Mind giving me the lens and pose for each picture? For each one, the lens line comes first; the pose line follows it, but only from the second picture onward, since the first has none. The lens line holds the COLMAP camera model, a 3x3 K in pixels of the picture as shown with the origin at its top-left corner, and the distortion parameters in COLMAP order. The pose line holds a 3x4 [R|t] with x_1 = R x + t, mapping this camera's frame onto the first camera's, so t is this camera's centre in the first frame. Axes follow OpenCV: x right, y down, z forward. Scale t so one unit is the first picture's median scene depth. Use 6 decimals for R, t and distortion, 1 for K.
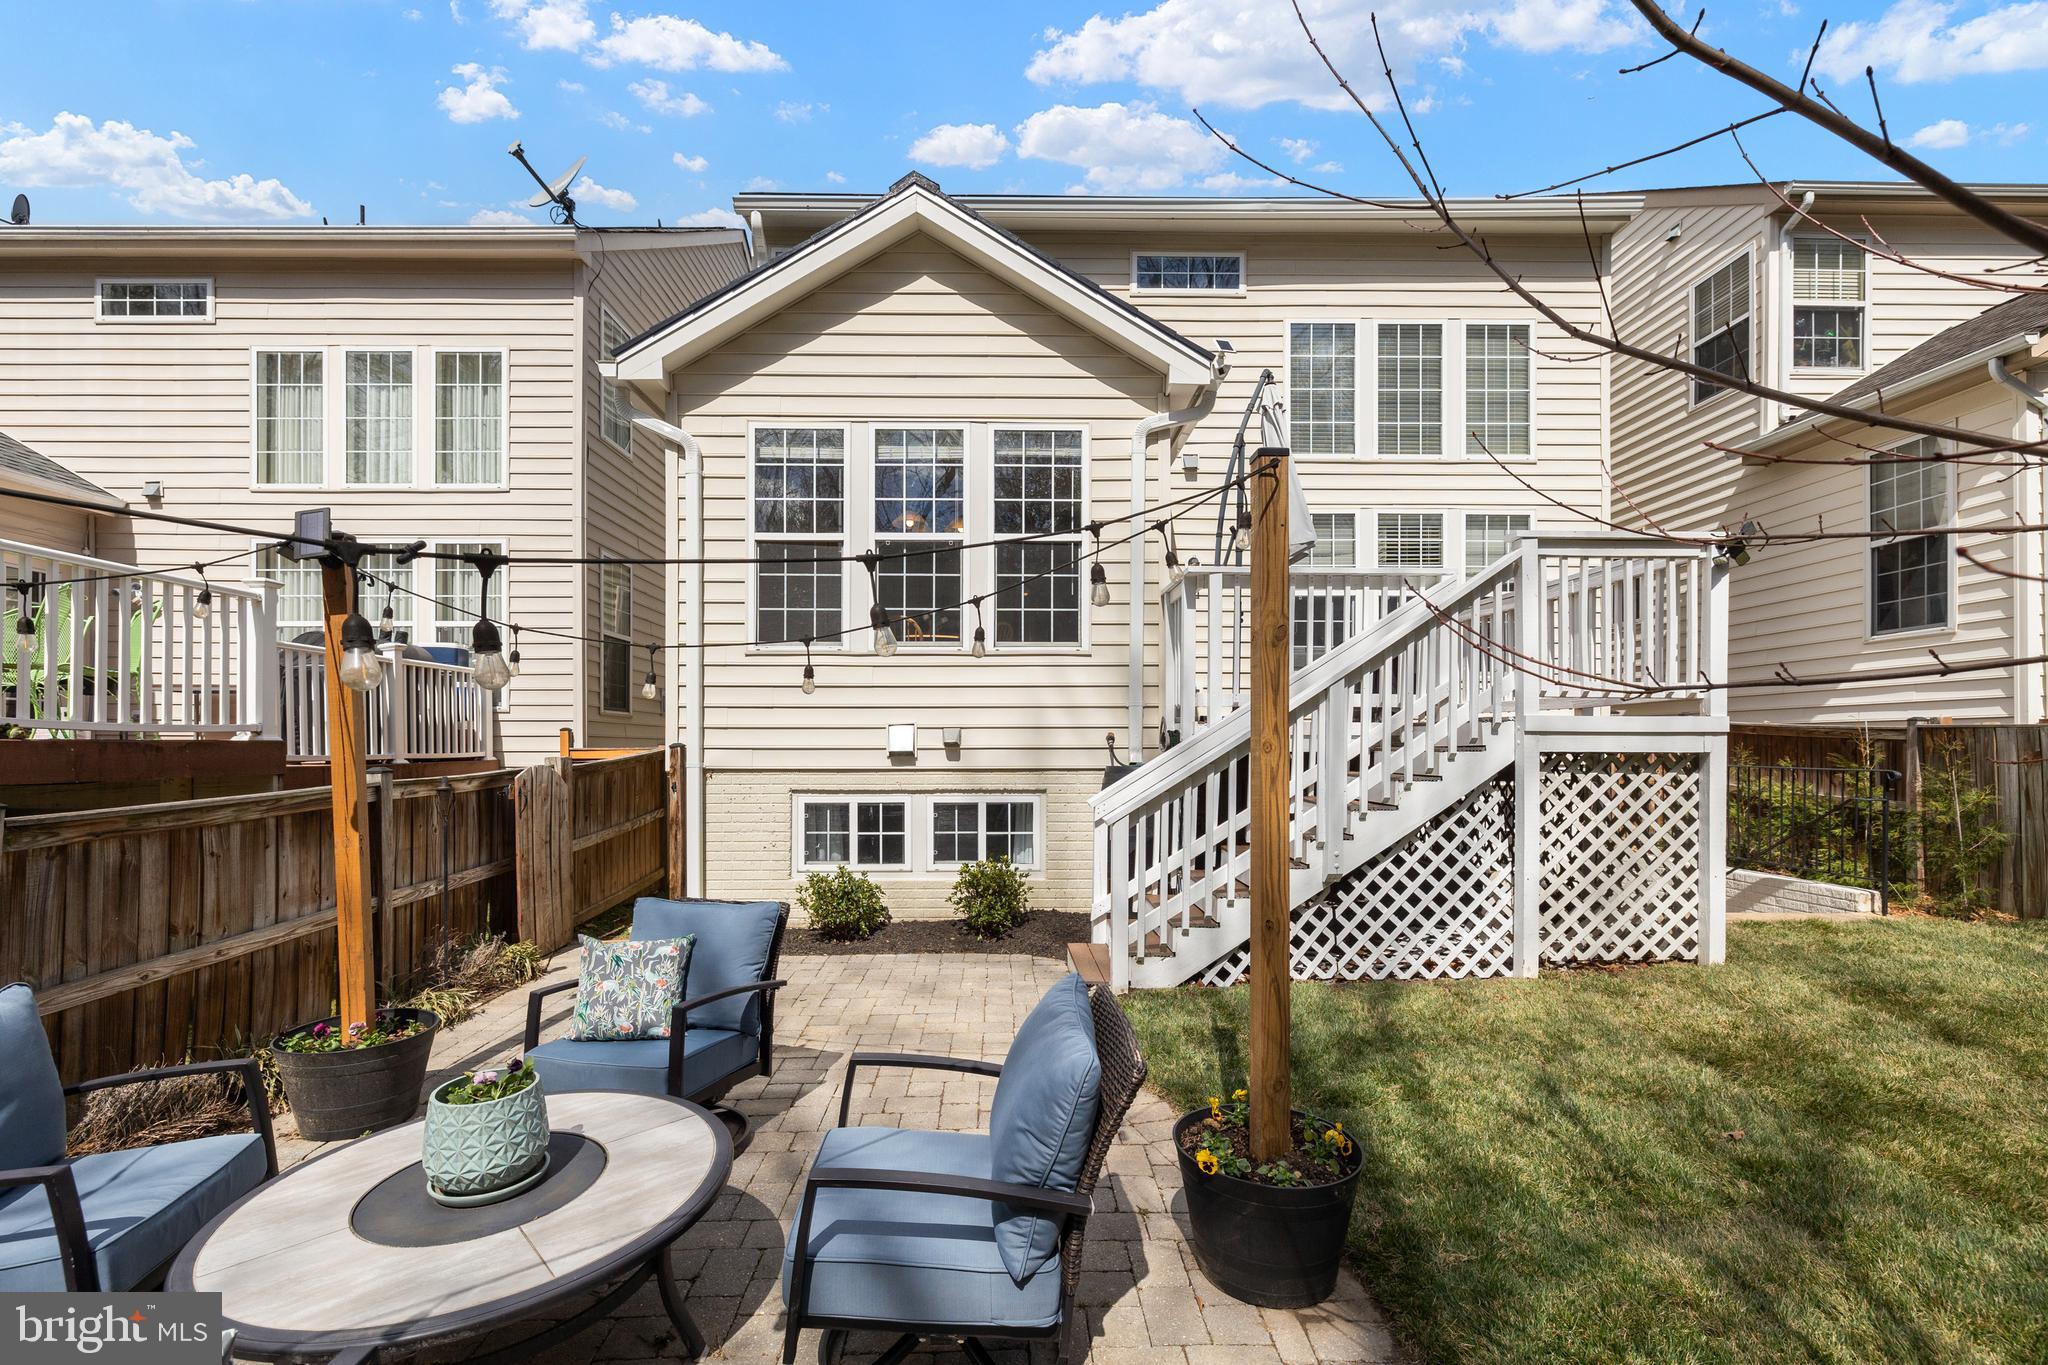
lens RADIAL K [[899.4, 0, 1023.4], [0, 899.4, 711.6], [0, 0, 1]] dist [0.001520, 0.000790]
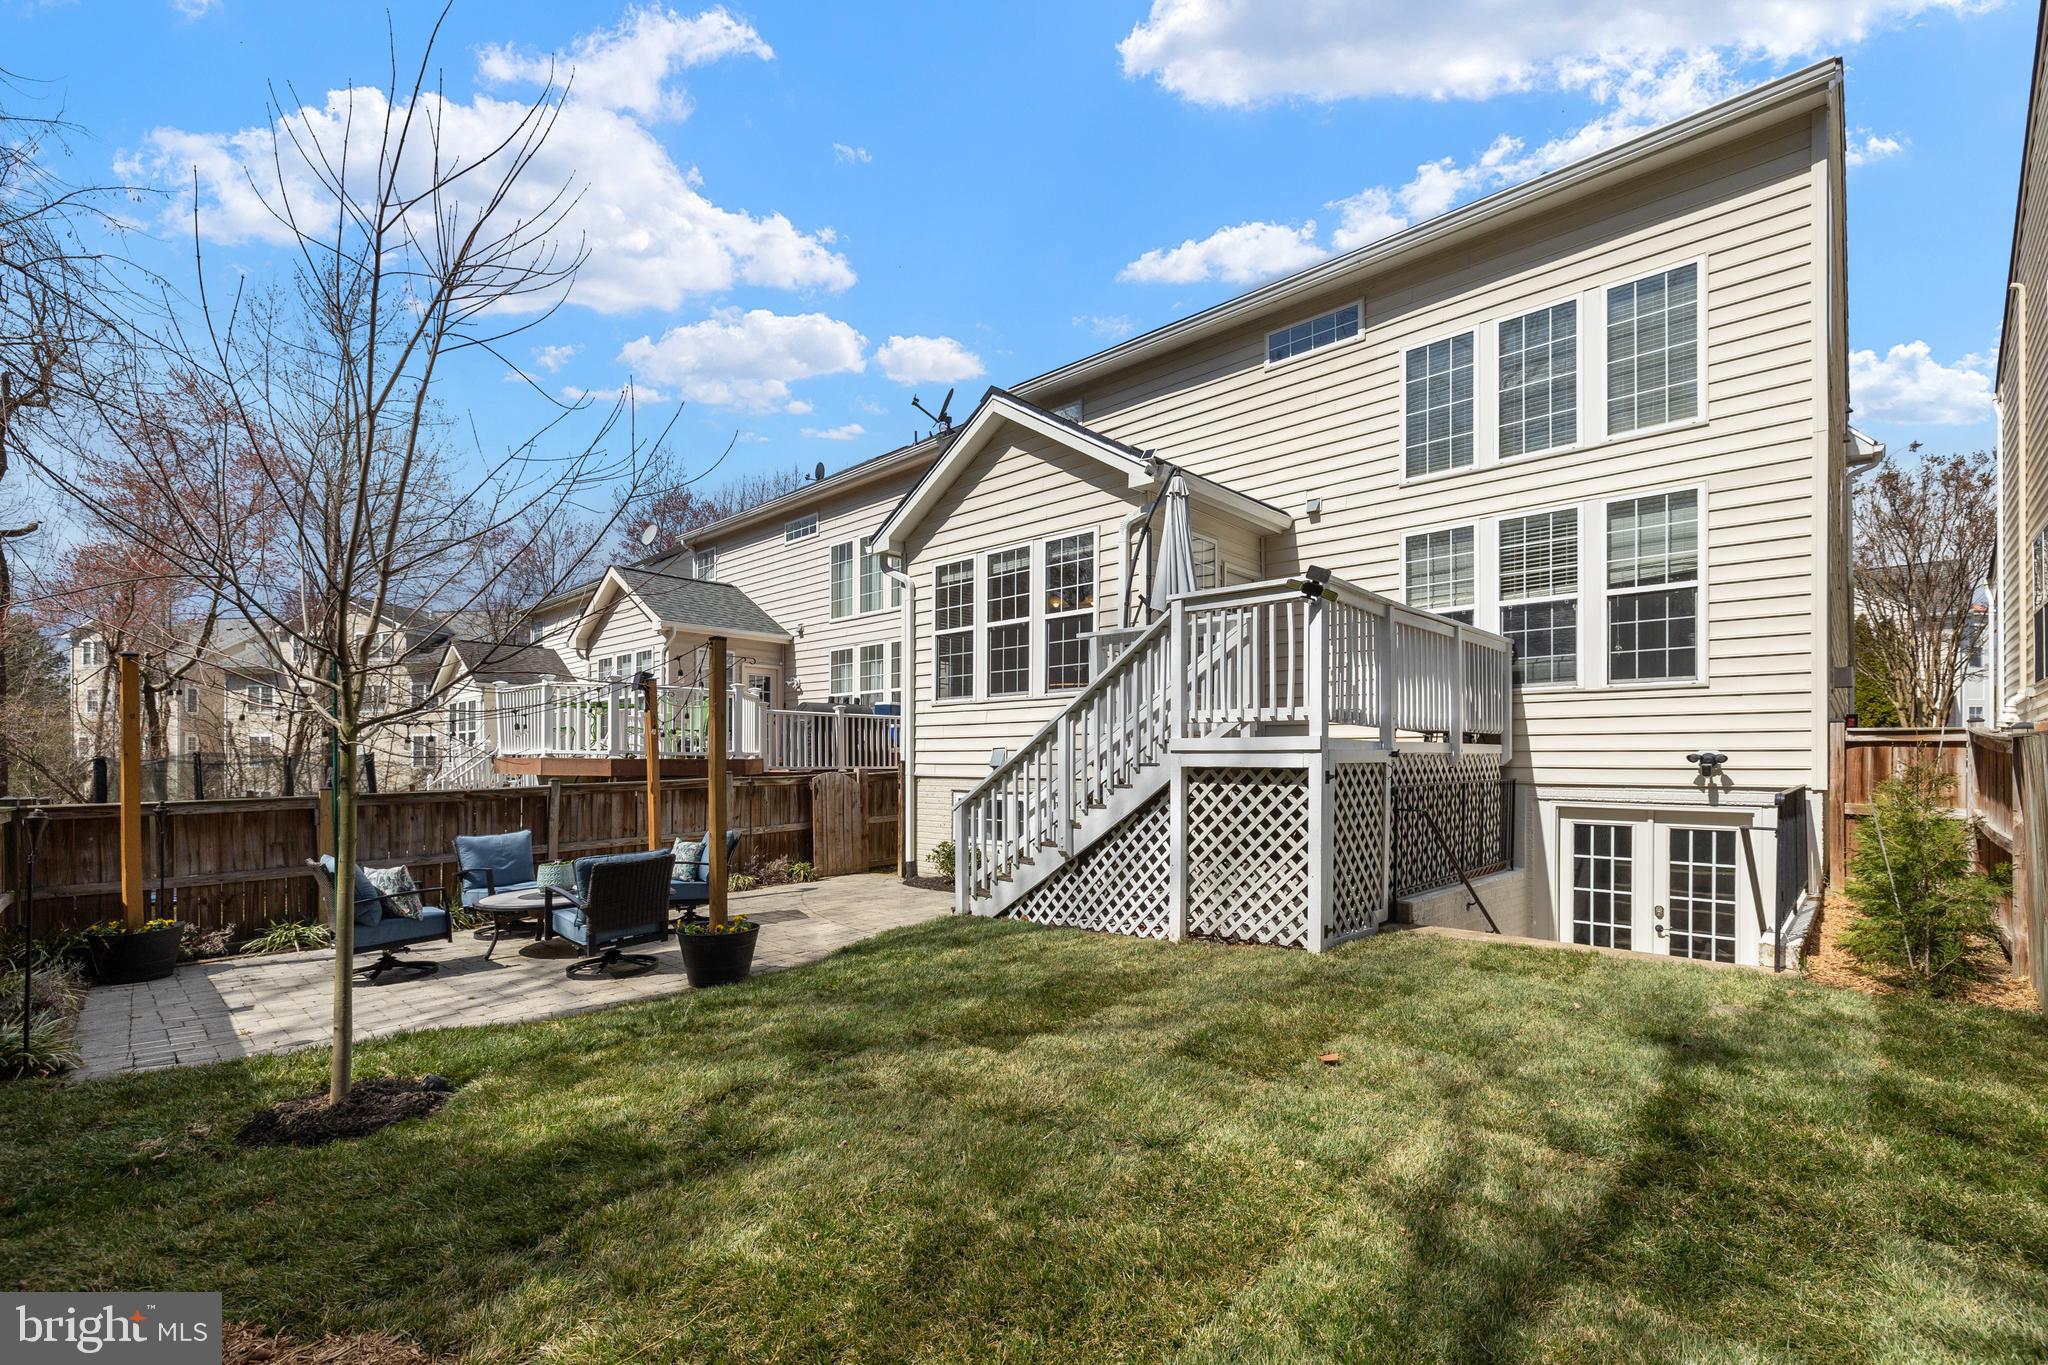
lens RADIAL K [[899.4, 0, 1023.4], [0, 899.4, 711.6], [0, 0, 1]] dist [0.001520, 0.000790]
pose [[0.717921, -0.038469, -0.695061, 0.935394], [0.023858, 0.999245, -0.030662, 0.000707], [0.695716, 0.005430, 0.718297, -0.056394]]
